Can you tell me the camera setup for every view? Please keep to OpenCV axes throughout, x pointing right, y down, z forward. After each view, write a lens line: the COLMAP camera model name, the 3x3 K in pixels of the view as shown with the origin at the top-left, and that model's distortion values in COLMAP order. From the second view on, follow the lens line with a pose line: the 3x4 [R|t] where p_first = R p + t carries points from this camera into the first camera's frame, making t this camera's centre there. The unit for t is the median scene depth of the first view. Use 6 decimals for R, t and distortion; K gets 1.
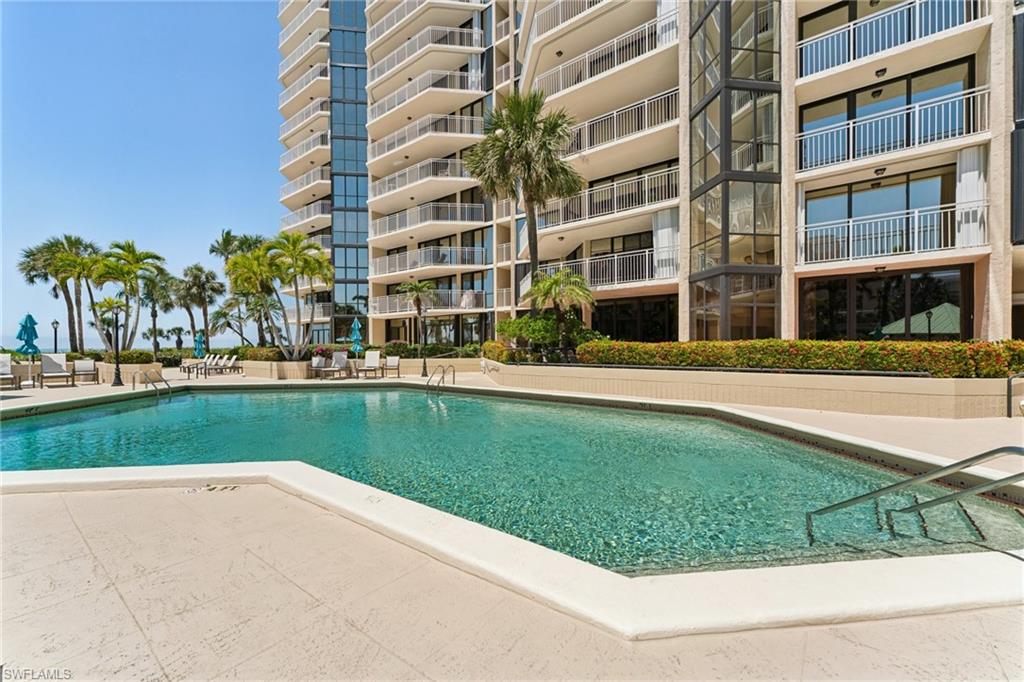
lens RADIAL K [[421.0, 0, 512.6], [0, 421.0, 346.4], [0, 0, 1]] dist [0.000554, -0.000733]
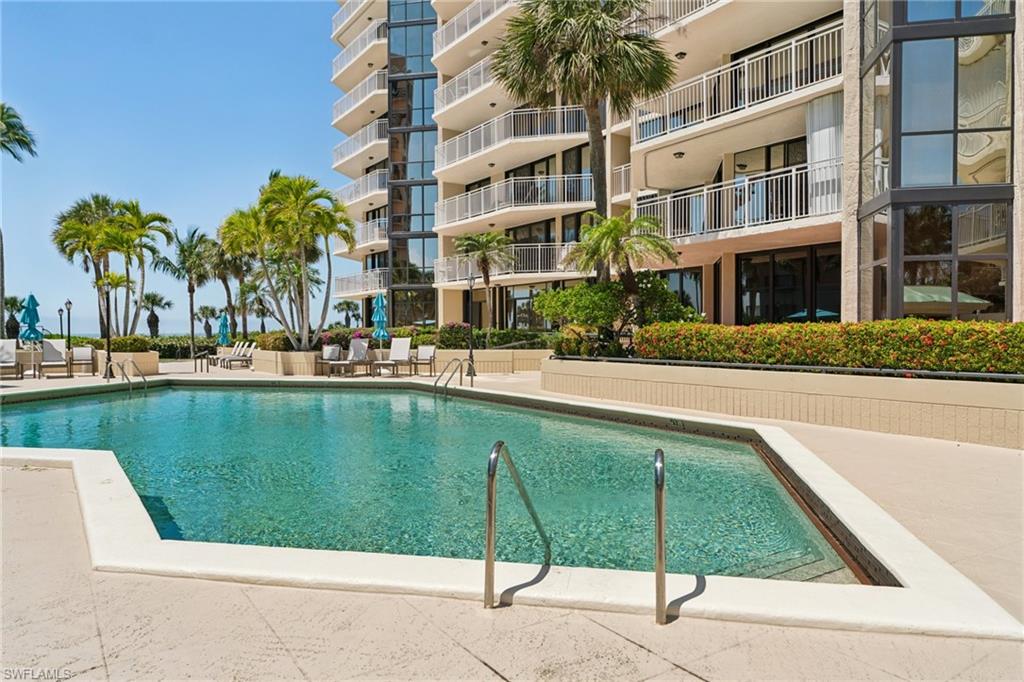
lens RADIAL K [[714.1, 0, 511.5], [0, 714.1, 339.8], [0, 0, 1]] dist [-0.007396, -0.000952]
pose [[0.945023, 0.004557, -0.326972, 0.227239], [-0.000486, 0.999921, 0.012532, -0.000518], [0.327004, -0.011685, 0.944951, -0.060763]]
